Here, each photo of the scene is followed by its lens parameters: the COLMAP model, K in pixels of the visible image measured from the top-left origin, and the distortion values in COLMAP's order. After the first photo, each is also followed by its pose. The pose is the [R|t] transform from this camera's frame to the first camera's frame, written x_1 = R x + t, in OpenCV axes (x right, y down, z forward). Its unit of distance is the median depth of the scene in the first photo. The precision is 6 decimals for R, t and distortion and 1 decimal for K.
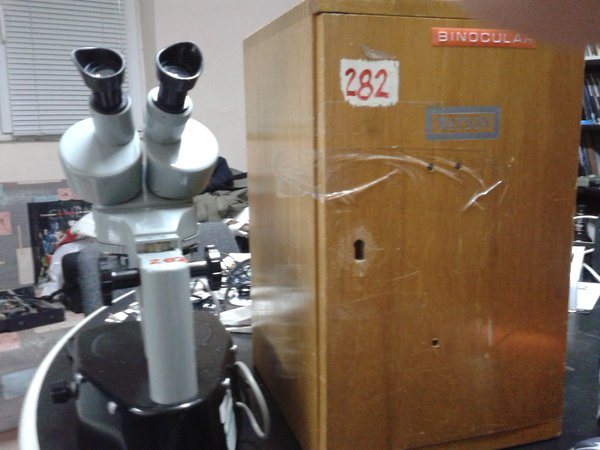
lens RADIAL K [[598.5, 0, 299.1], [0, 598.5, 225.8], [0, 0, 1]] dist [0.048660, 0.000000]
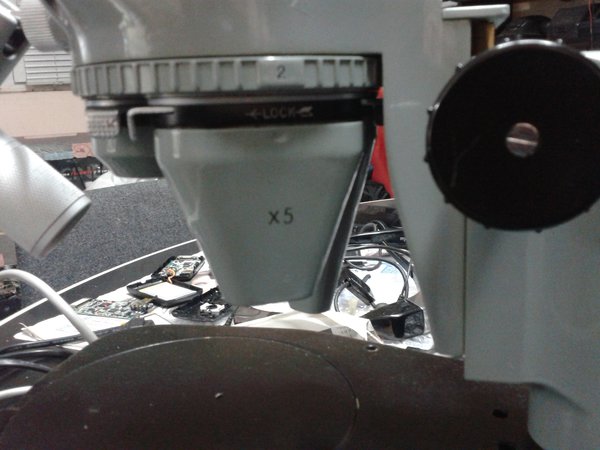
lens RADIAL K [[598.5, 0, 301.5], [0, 598.5, 226.2], [0, 0, 1]] dist [0.048660, 0.000000]
pose [[0.995806, -0.009597, -0.090984, -0.008220], [0.014427, 0.998513, 0.052572, 0.014179], [0.090344, -0.053665, 0.994464, 0.198756]]
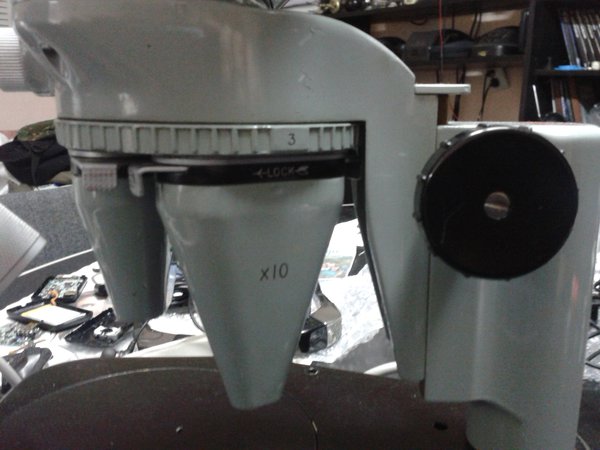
lens RADIAL K [[598.5, 0, 306.0], [0, 598.5, 220.1], [0, 0, 1]] dist [0.048660, 0.000000]
pose [[0.988841, -0.013136, 0.148393, -0.022765], [0.007991, 0.999348, 0.035216, 0.009023], [-0.148759, -0.033637, 0.988301, 0.193059]]
